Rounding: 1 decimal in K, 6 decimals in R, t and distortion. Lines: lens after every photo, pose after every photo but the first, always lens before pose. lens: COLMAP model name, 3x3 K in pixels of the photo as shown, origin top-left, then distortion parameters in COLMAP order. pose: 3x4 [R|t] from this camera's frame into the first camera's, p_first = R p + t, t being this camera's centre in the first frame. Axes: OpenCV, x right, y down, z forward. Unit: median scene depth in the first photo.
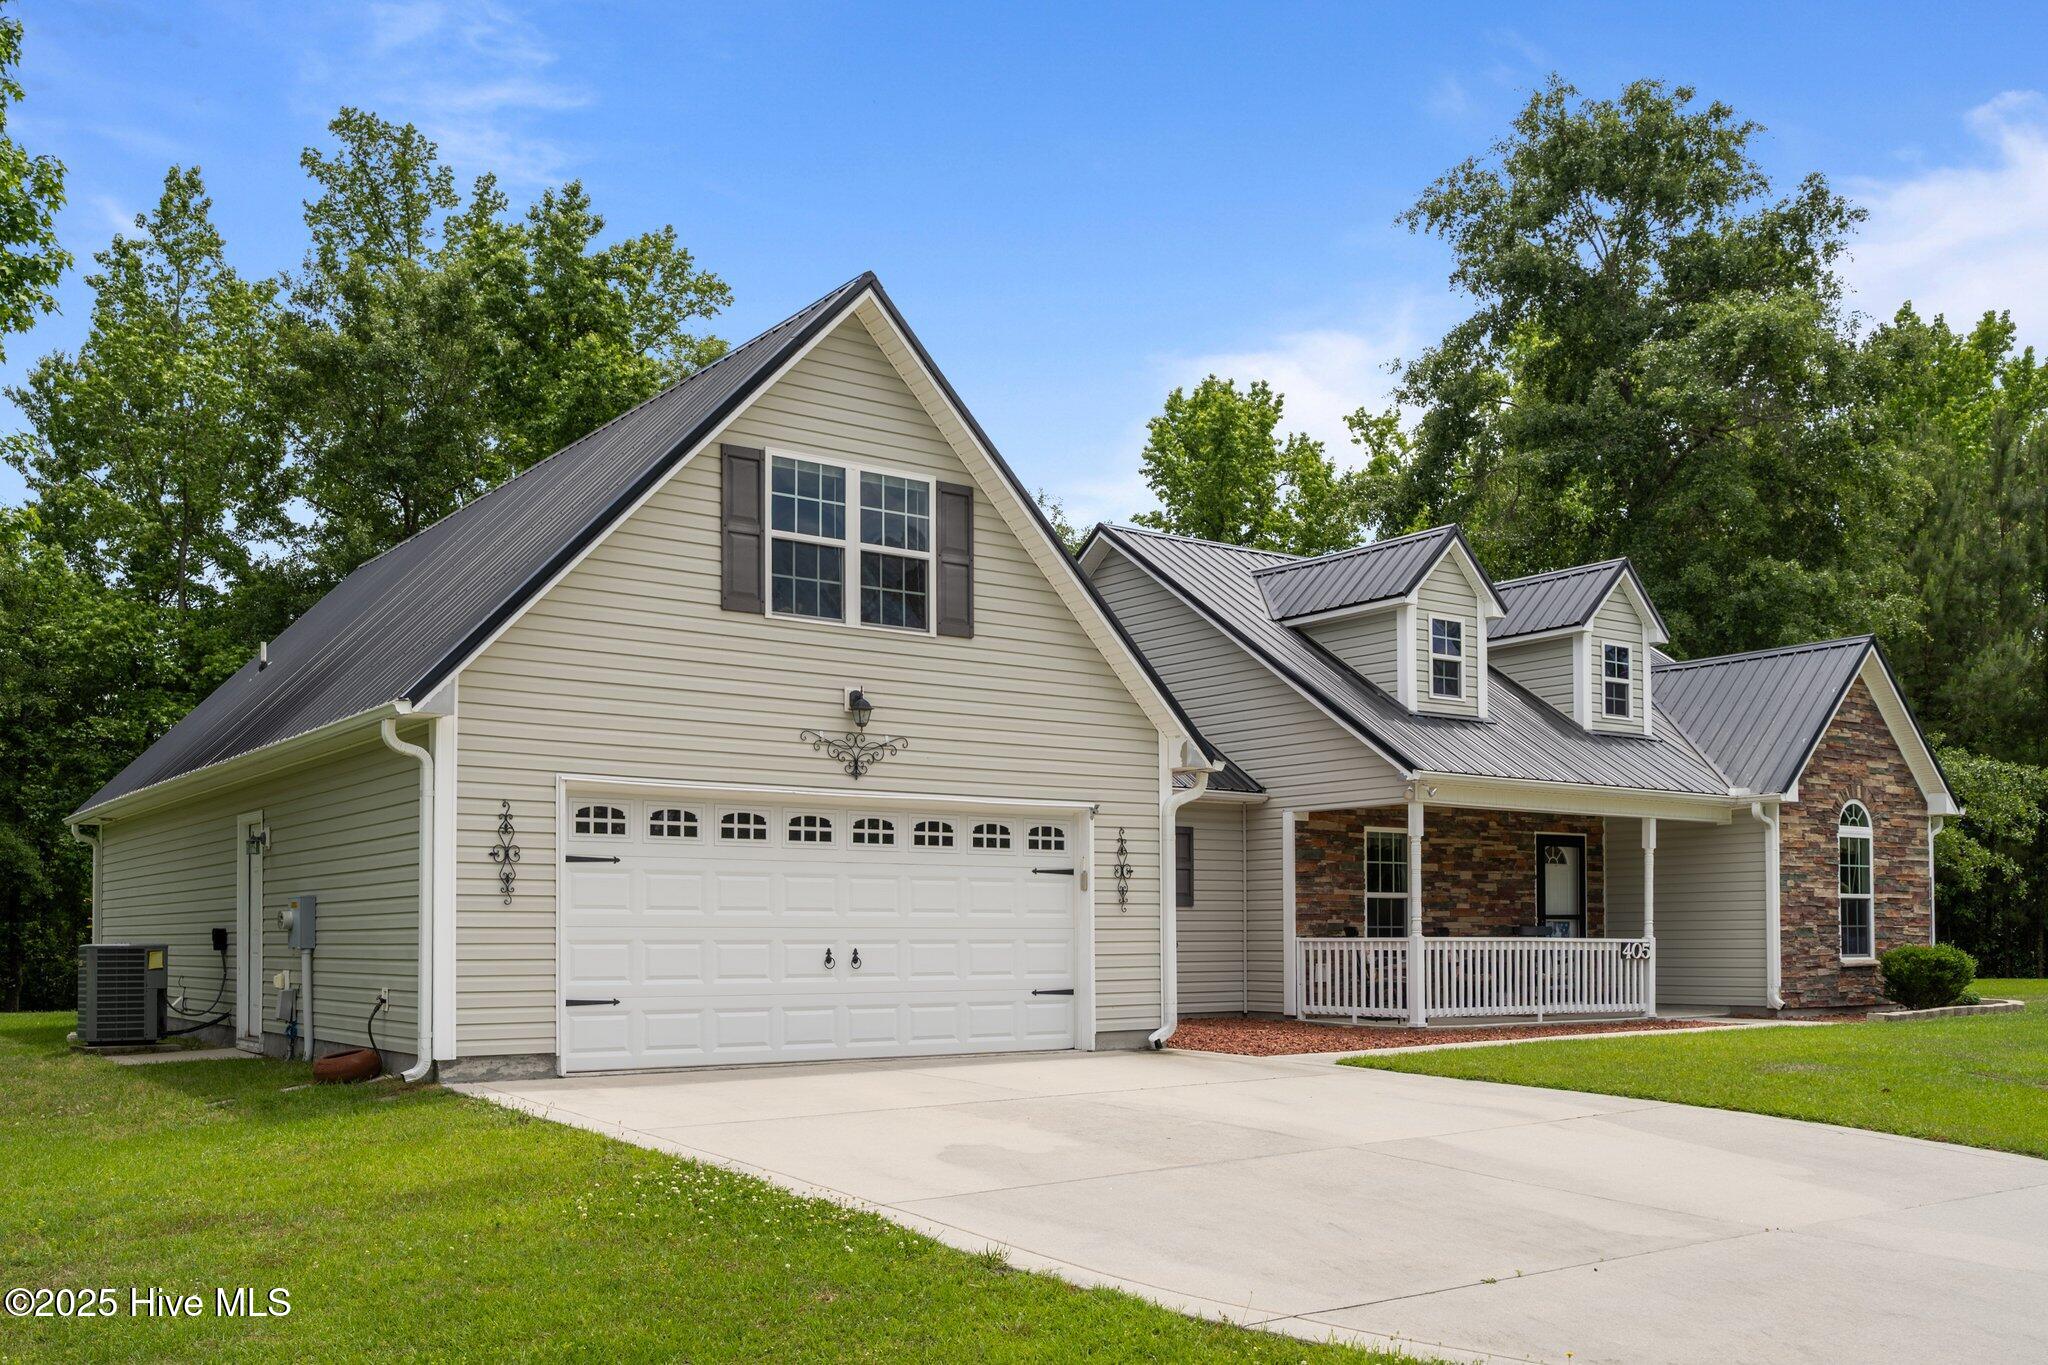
lens RADIAL K [[1889.8, 0, 1042.5], [0, 1889.8, 878.2], [0, 0, 1]] dist [0.006010, 0.000000]
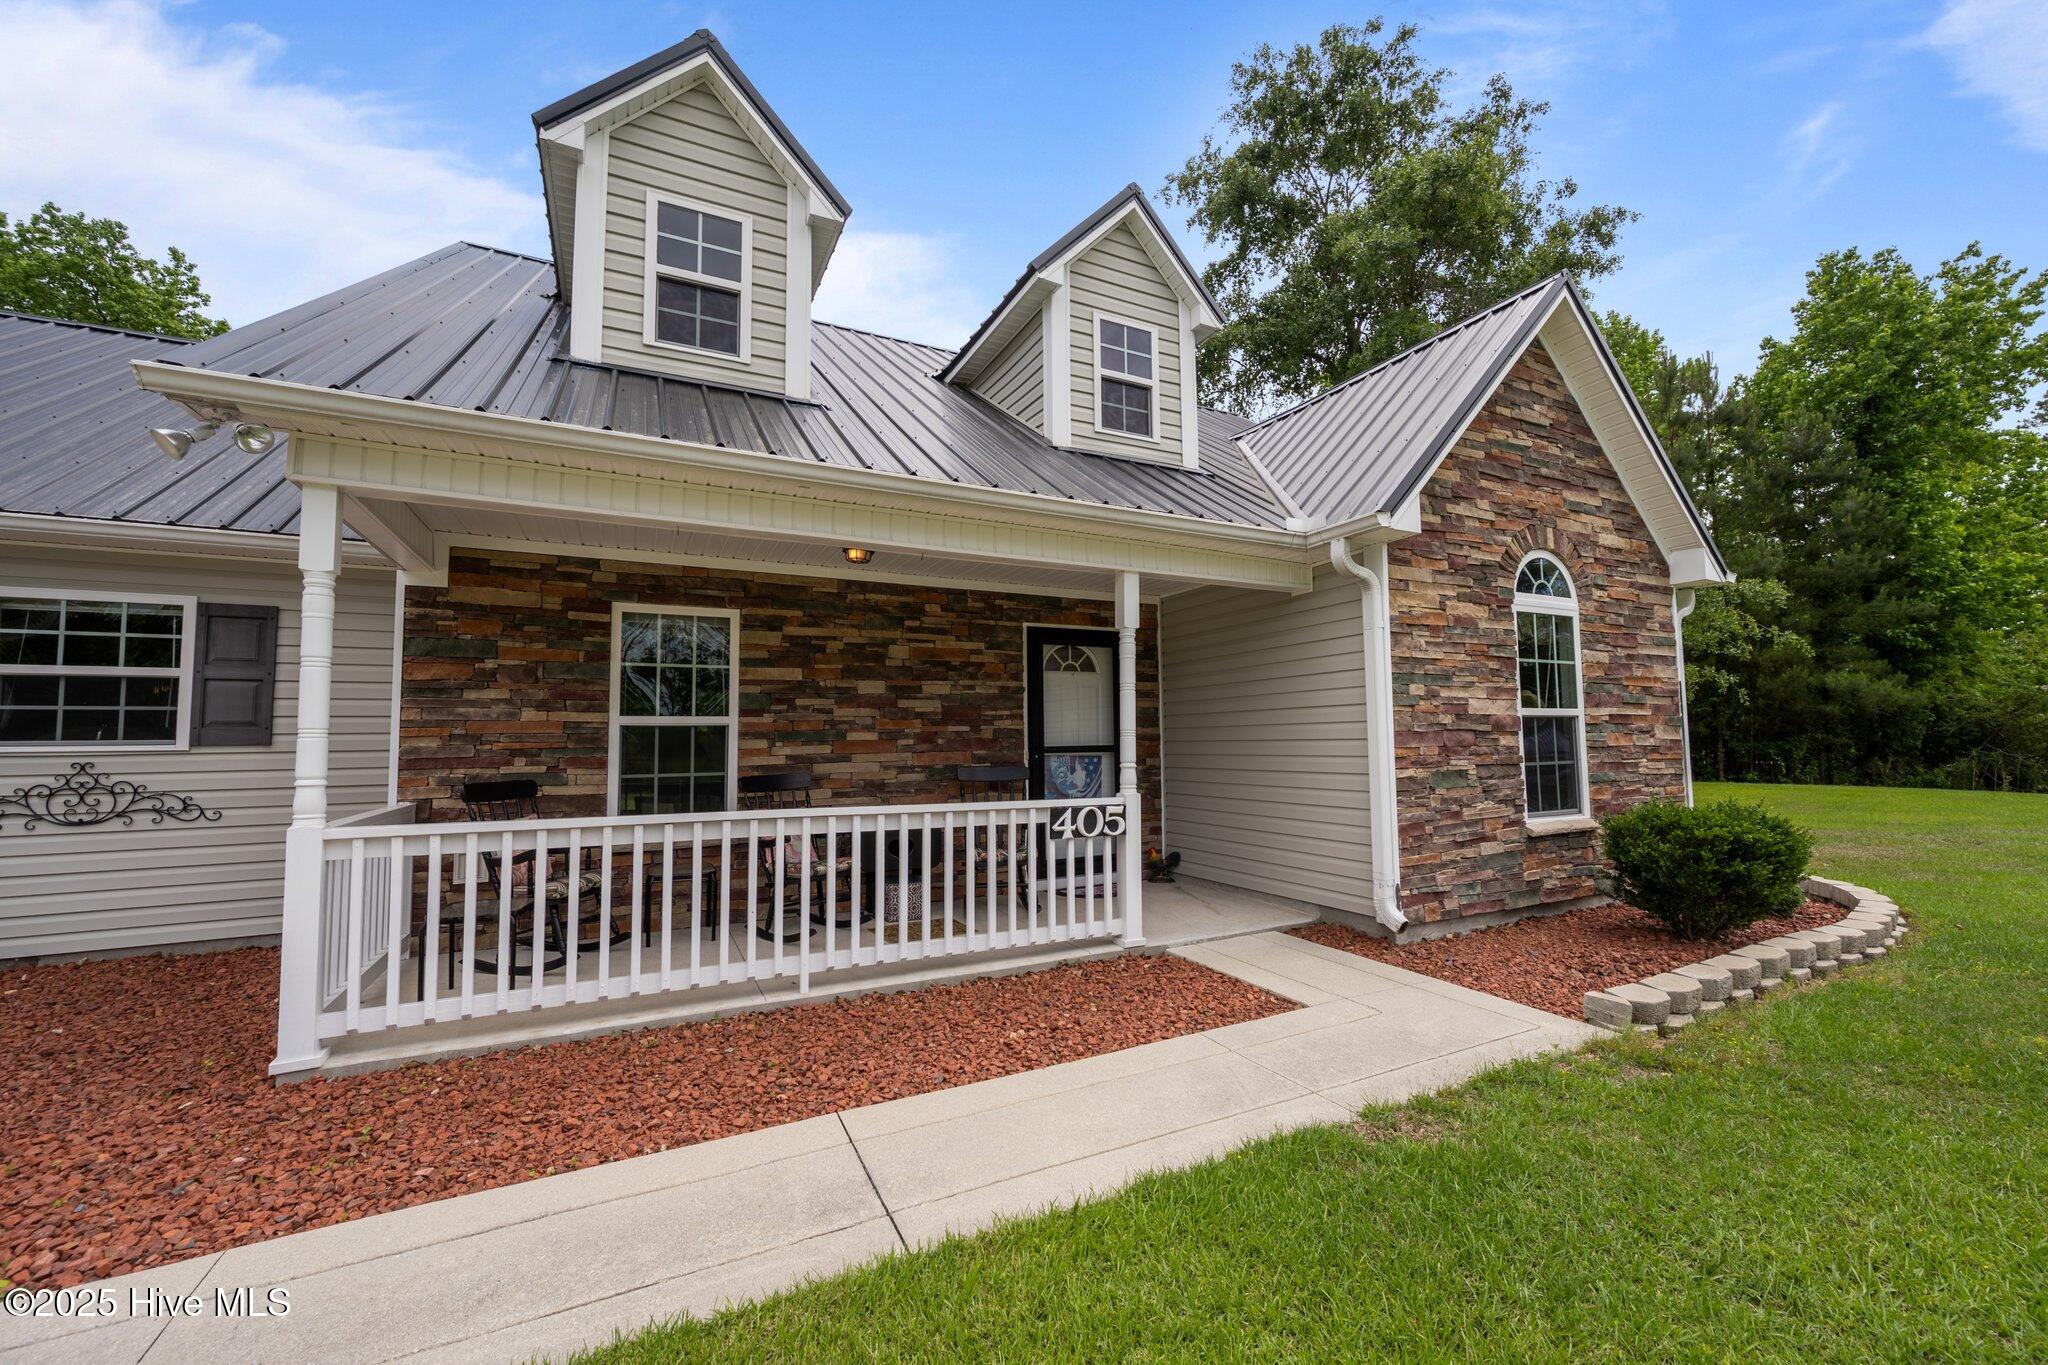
lens RADIAL K [[809.8, 0, 1037.1], [0, 809.8, 683.4], [0, 0, 1]] dist [0.000126, 0.000466]
pose [[0.984919, -0.020266, -0.171825, 0.324889], [0.013905, 0.999175, -0.038146, 0.008205], [0.172457, 0.035181, 0.984389, 0.744929]]
